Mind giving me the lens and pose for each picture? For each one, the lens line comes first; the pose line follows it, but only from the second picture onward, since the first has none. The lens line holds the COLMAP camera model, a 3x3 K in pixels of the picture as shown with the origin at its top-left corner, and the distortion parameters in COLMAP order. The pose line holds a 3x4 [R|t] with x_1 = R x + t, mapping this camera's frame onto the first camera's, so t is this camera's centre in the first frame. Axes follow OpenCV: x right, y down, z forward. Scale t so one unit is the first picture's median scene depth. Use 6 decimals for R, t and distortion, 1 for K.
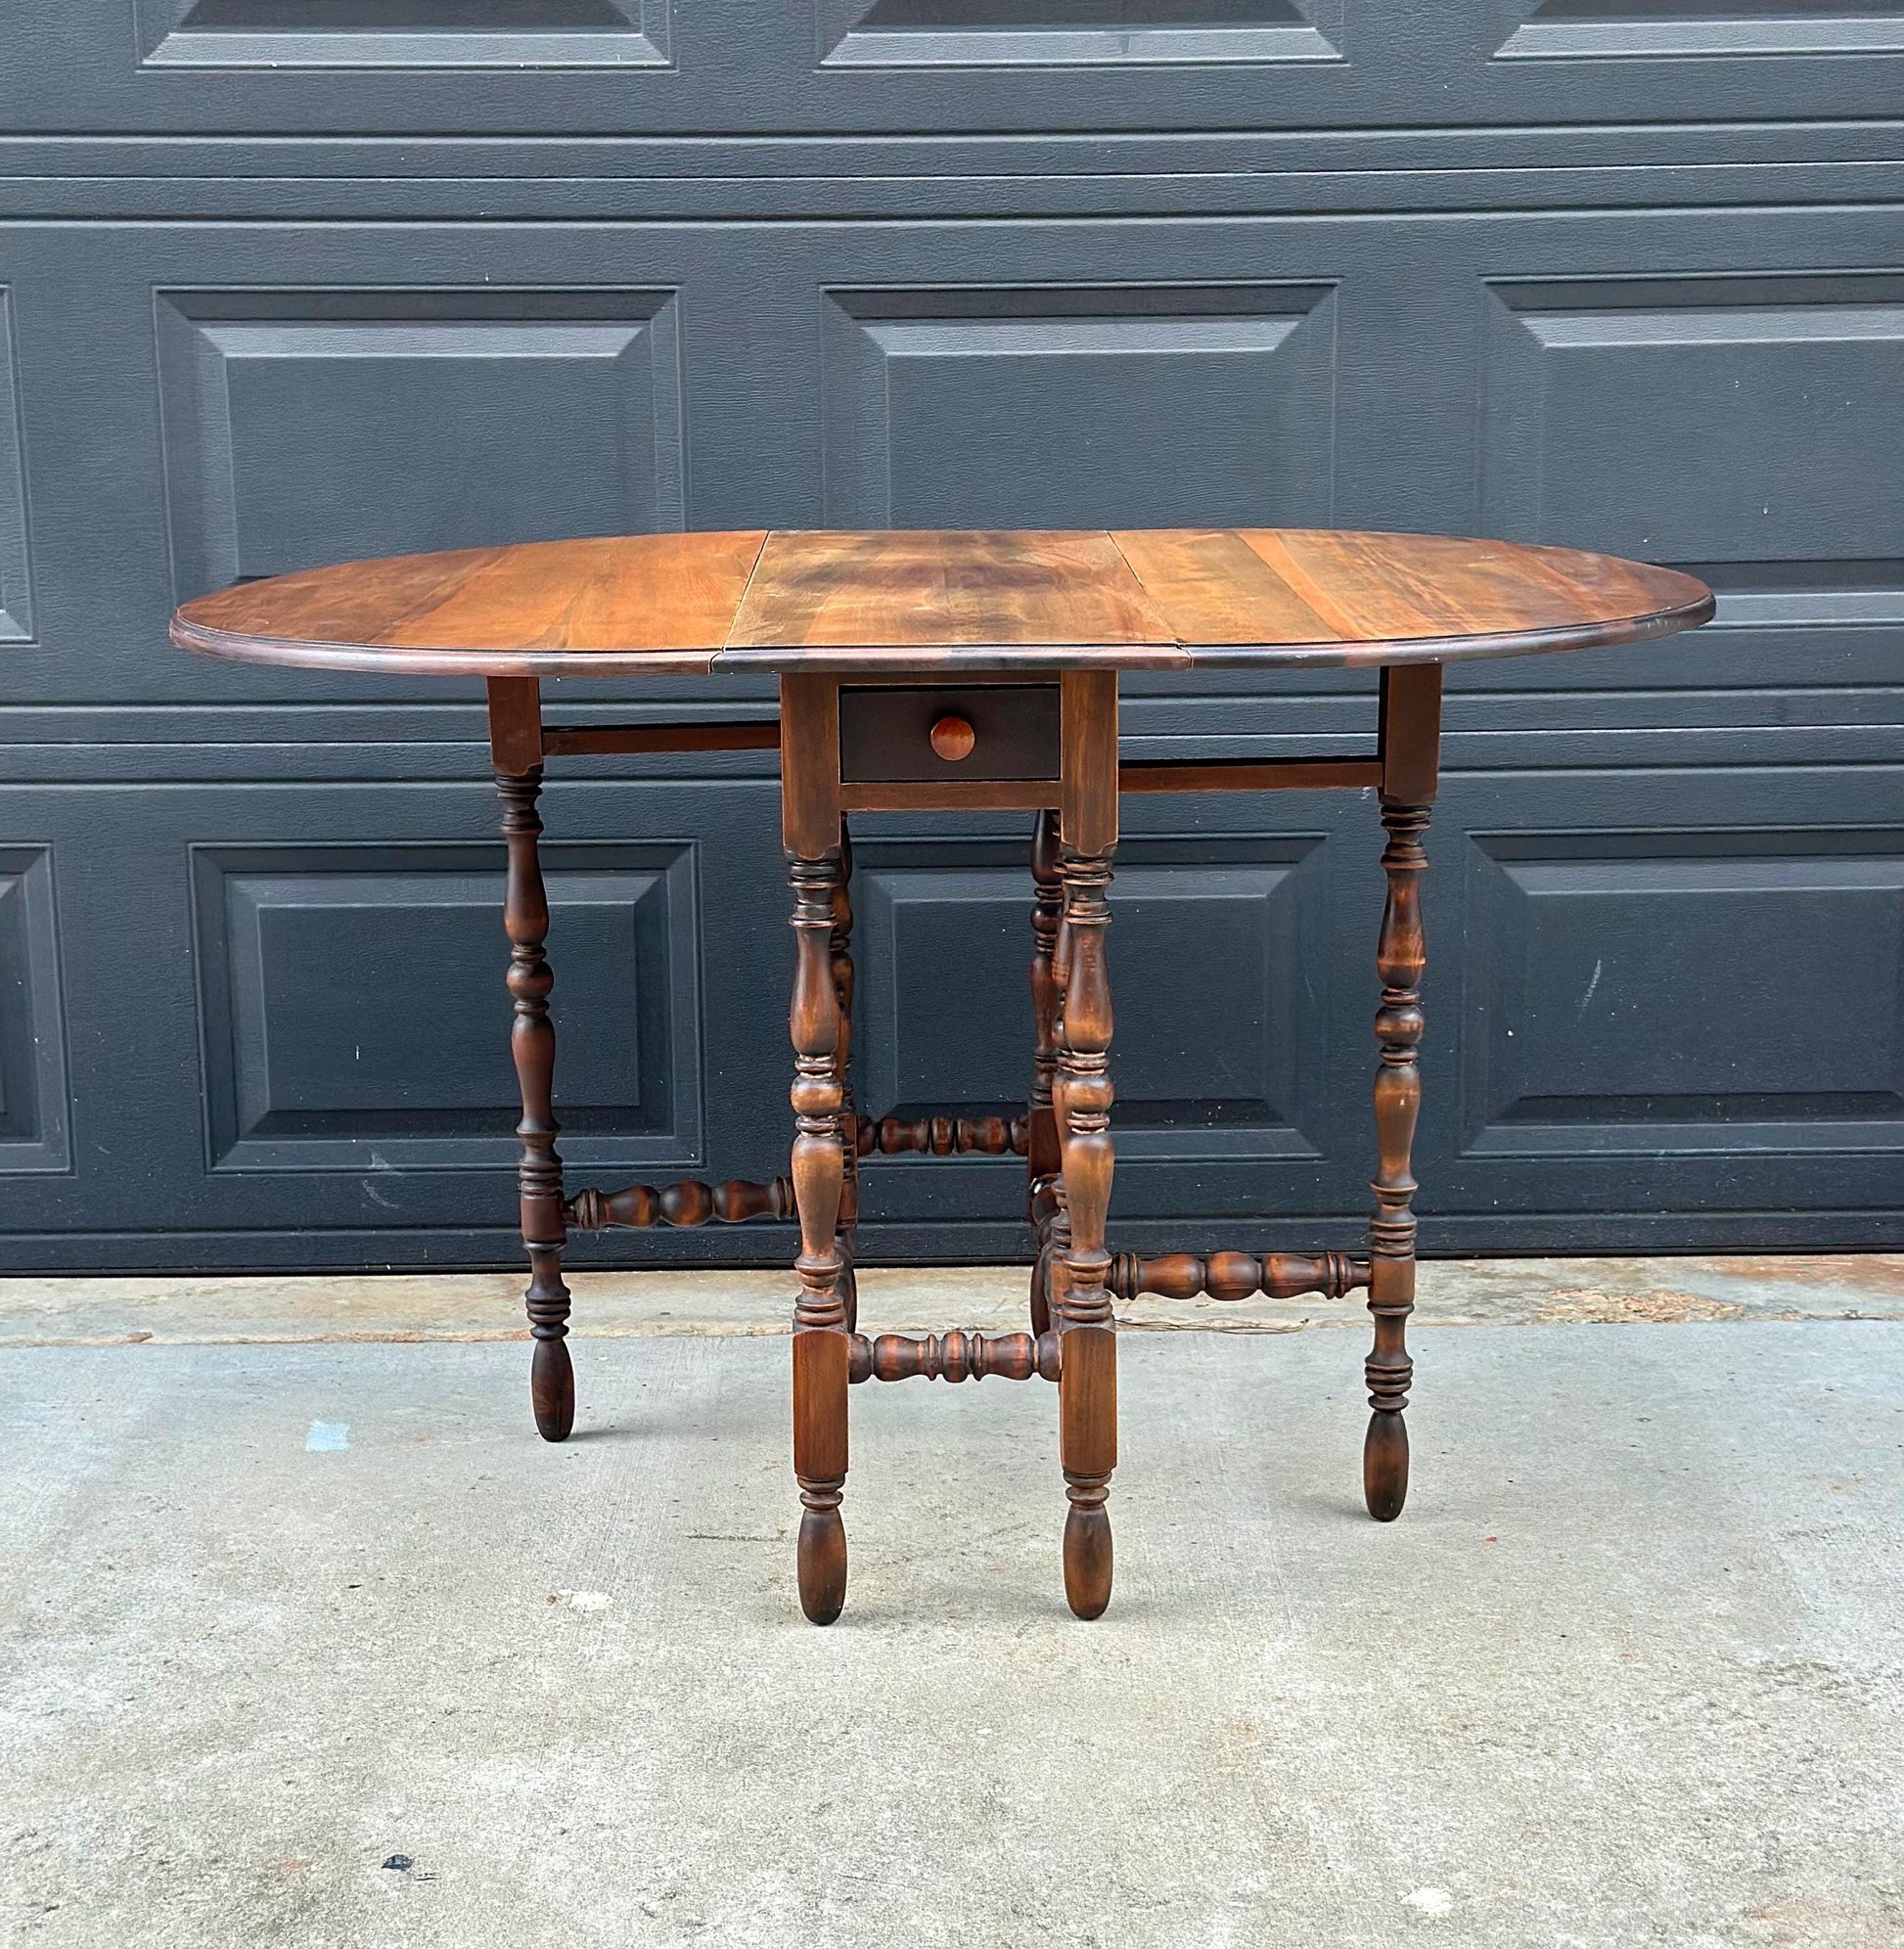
lens RADIAL K [[3528.5, 0, 957.9], [0, 3528.5, 1084.6], [0, 0, 1]] dist [0.131977, 0.000000]
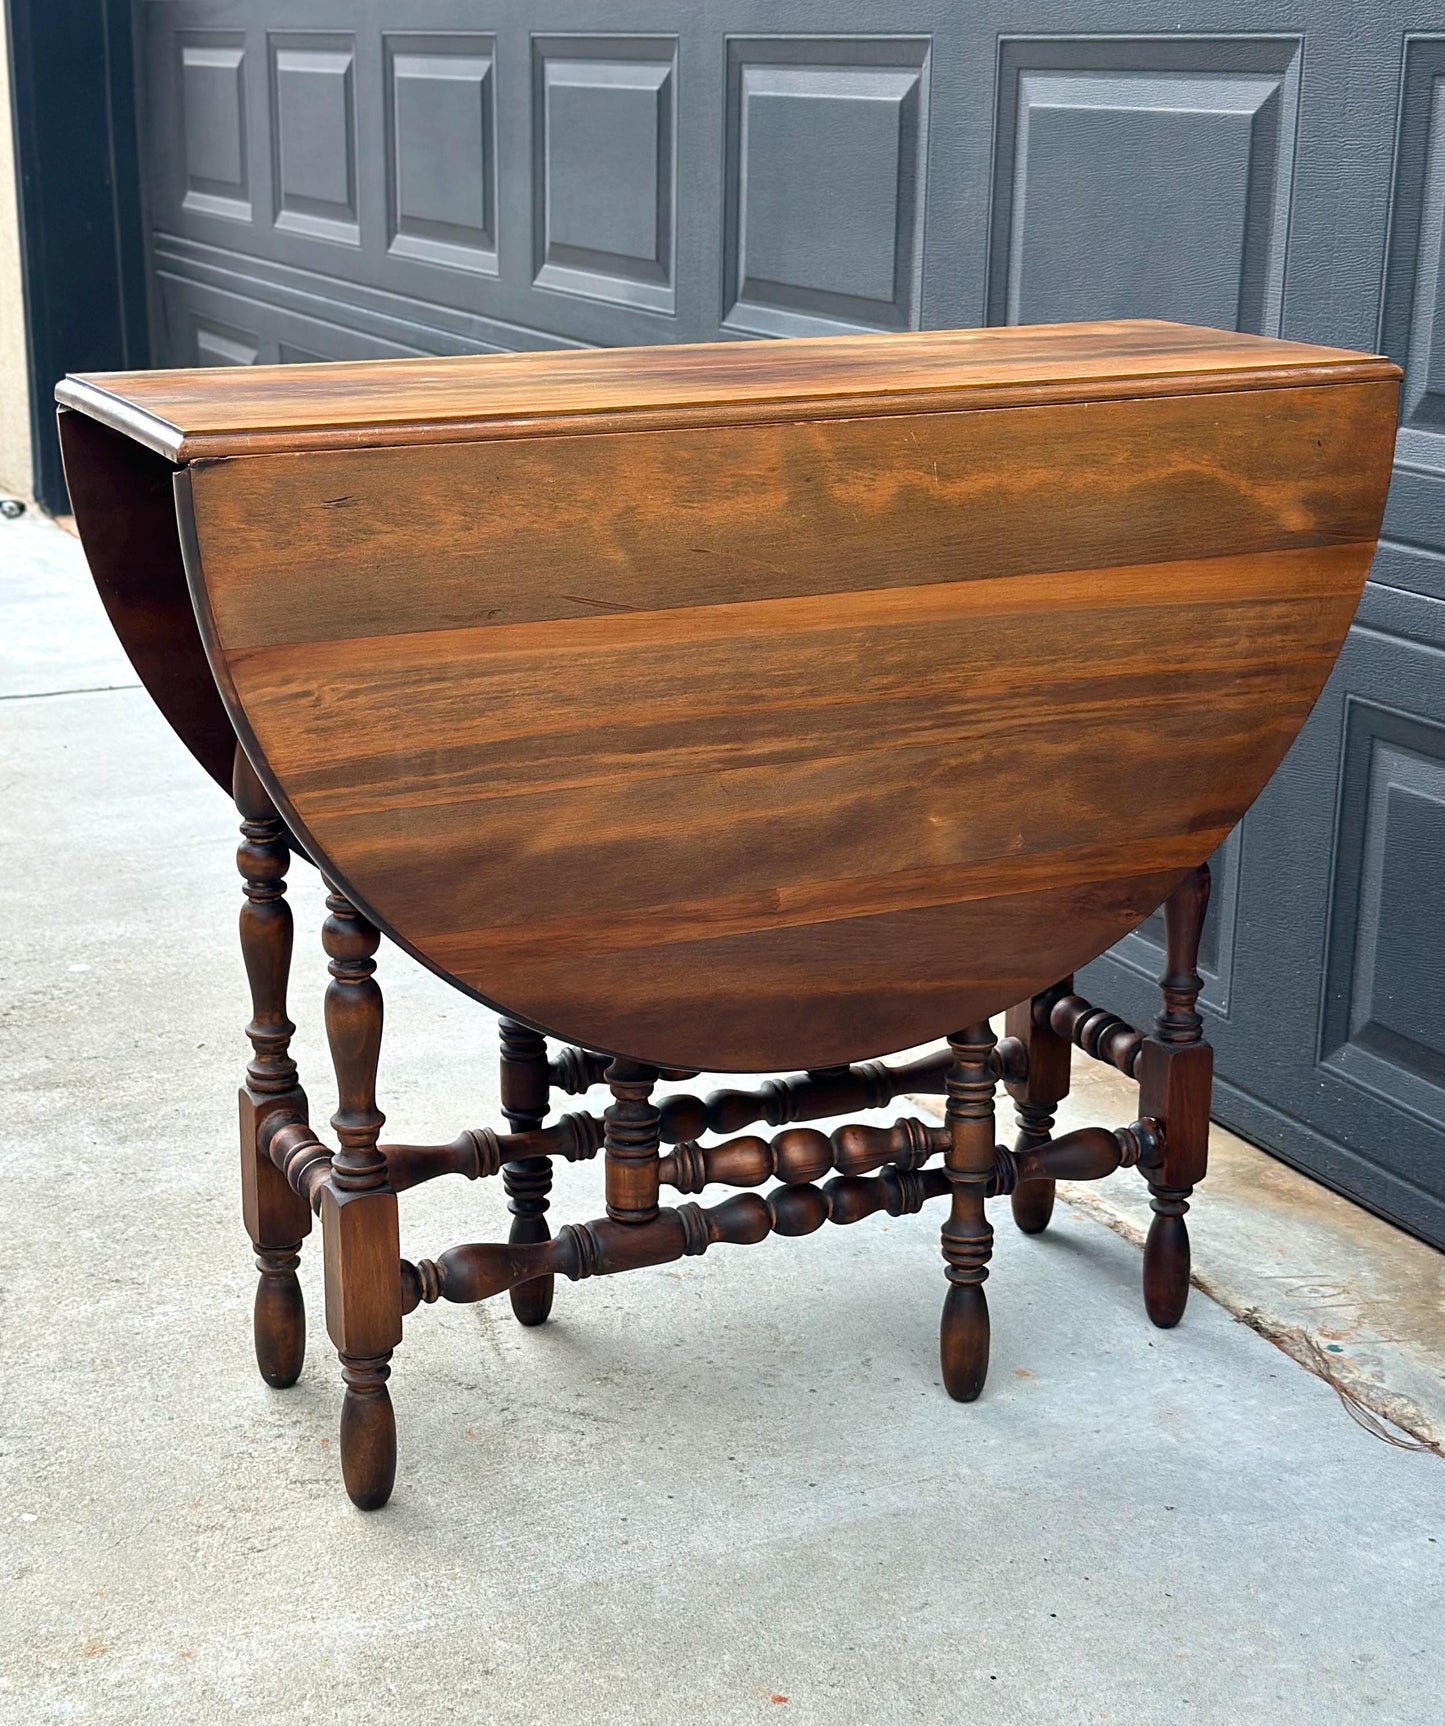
lens RADIAL K [[2845.0, 0, 734.9], [0, 2845.0, 846.9], [0, 0, 1]] dist [0.134837, 0.000000]
pose [[0.412944, 0.257375, -0.873633, 0.542874], [-0.219654, 0.959068, 0.178720, -0.131572], [0.883872, 0.118095, 0.452575, 0.588346]]
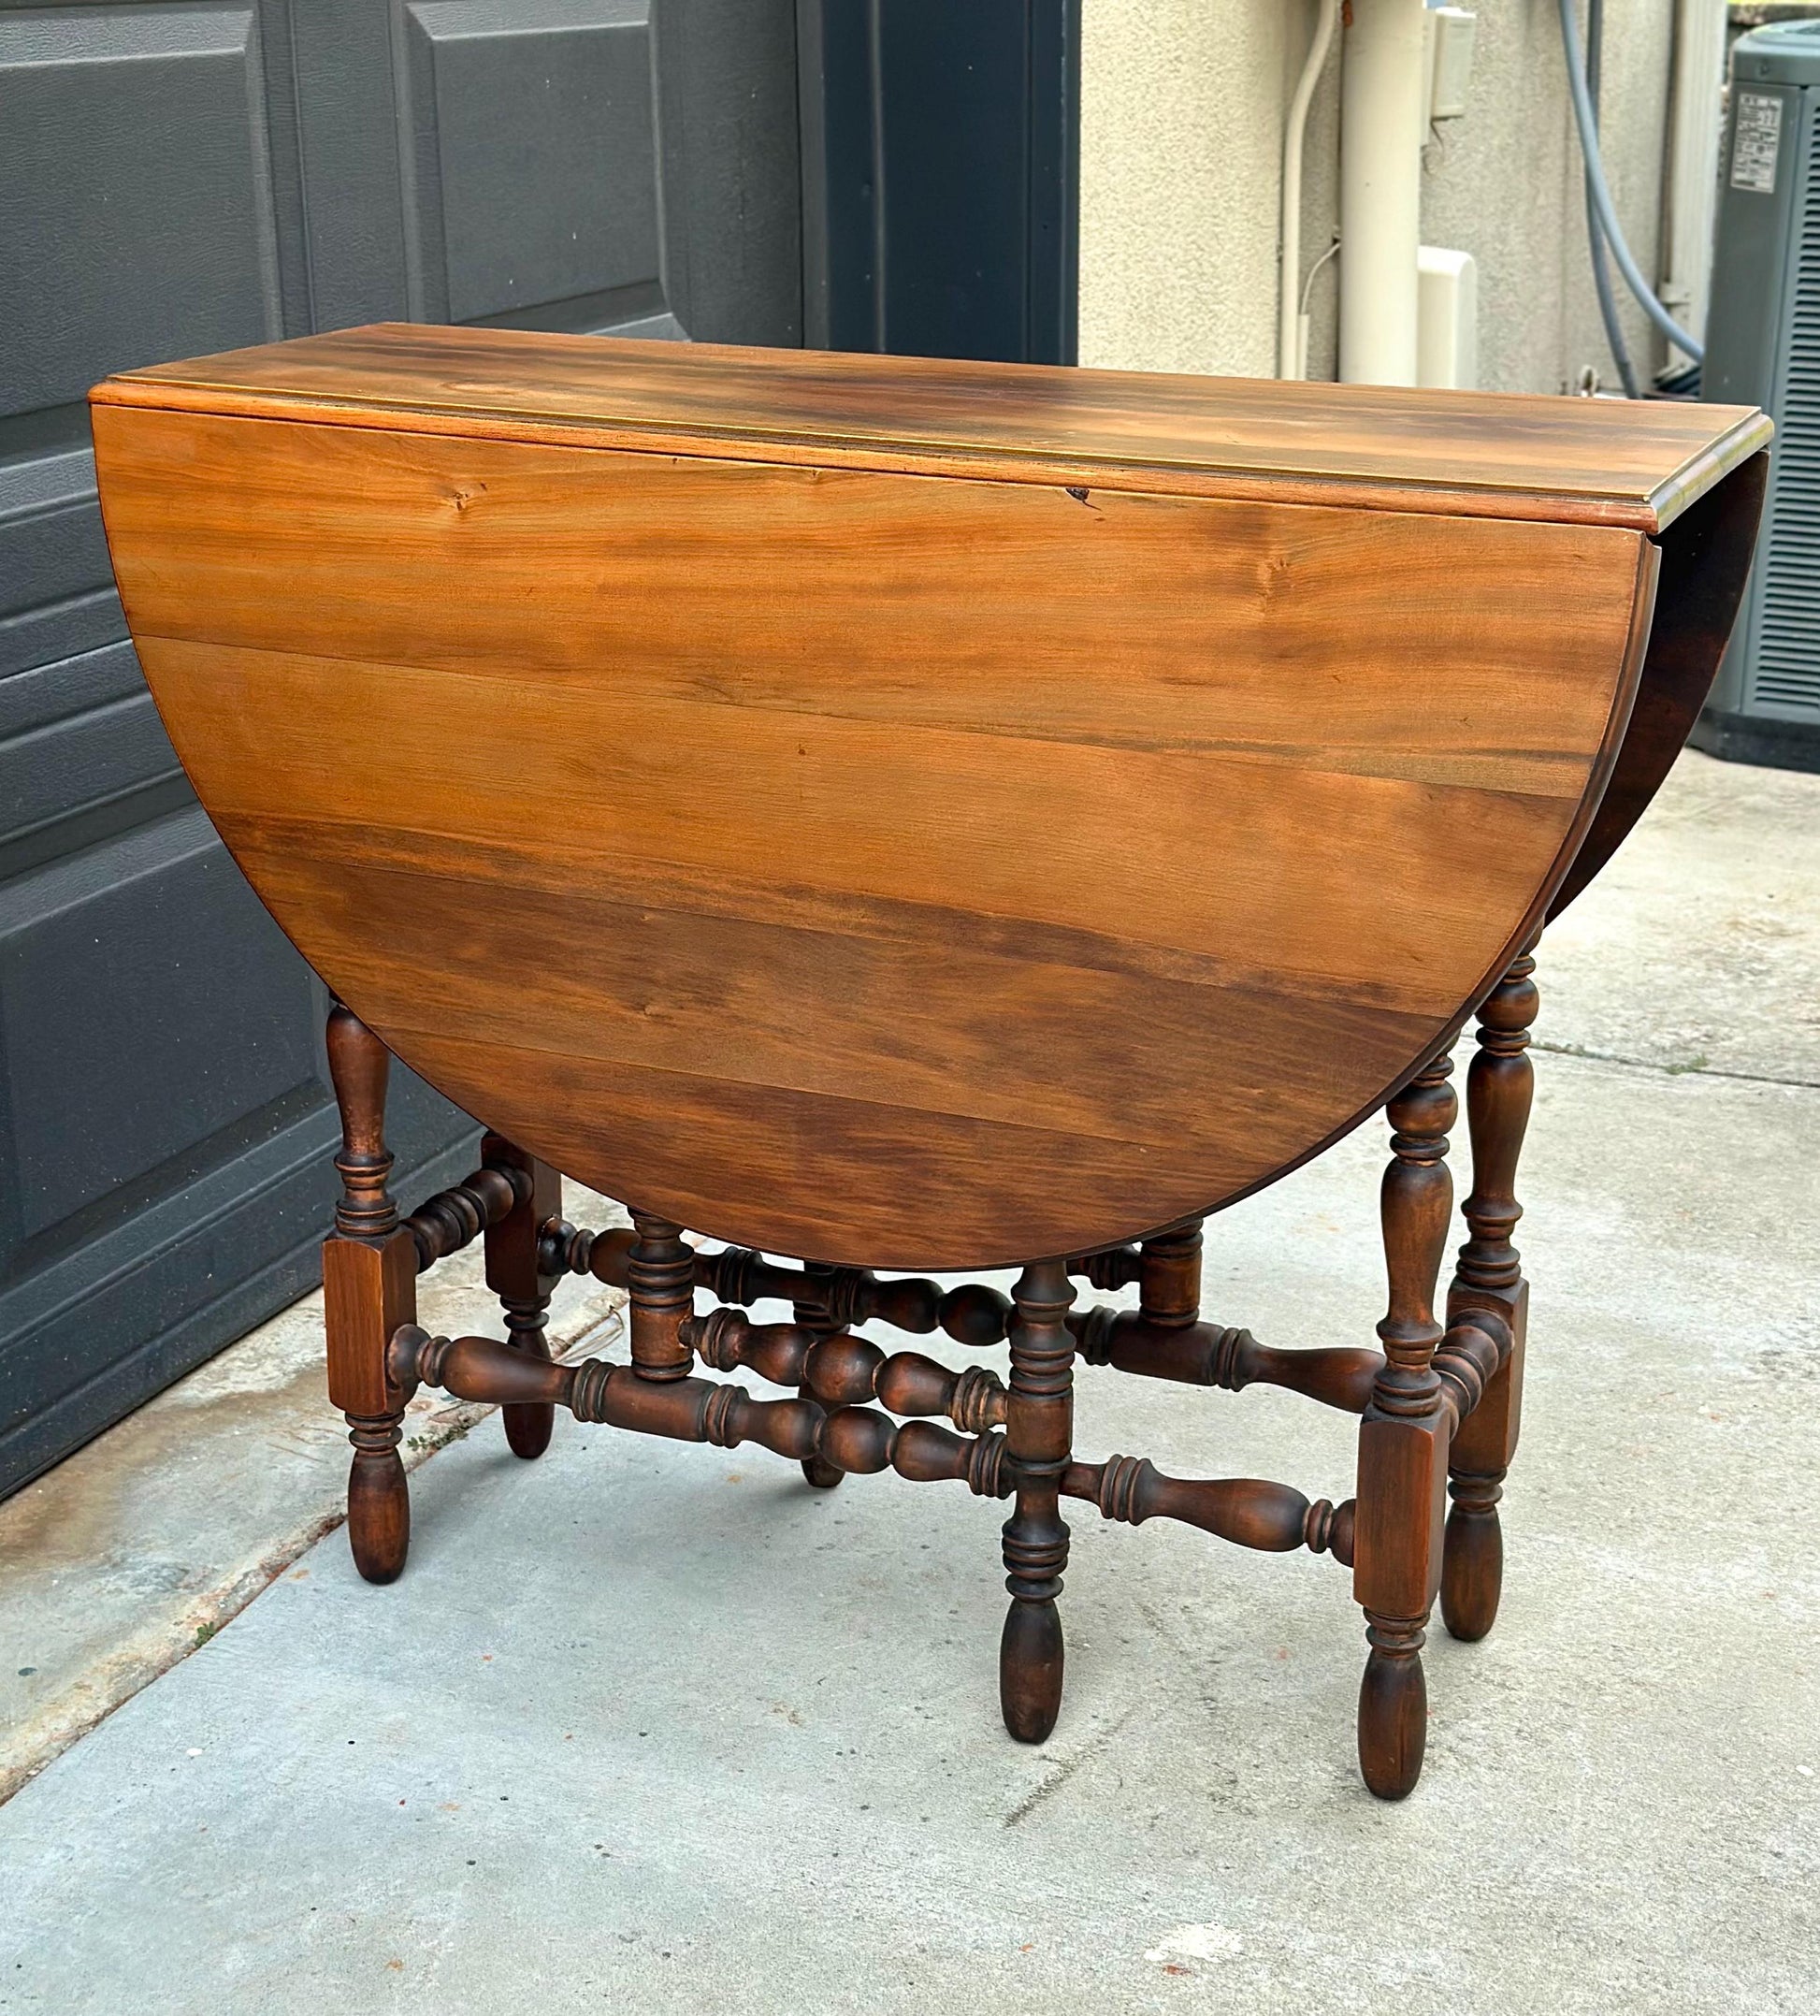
lens RADIAL K [[3490.6, 0, 894.7], [0, 3490.6, 1041.9], [0, 0, 1]] dist [0.137220, 0.000000]
pose [[0.391865, -0.277936, 0.877037, -0.550705], [0.207441, 0.955421, 0.210091, -0.142324], [-0.896332, 0.099606, 0.432051, 0.609052]]
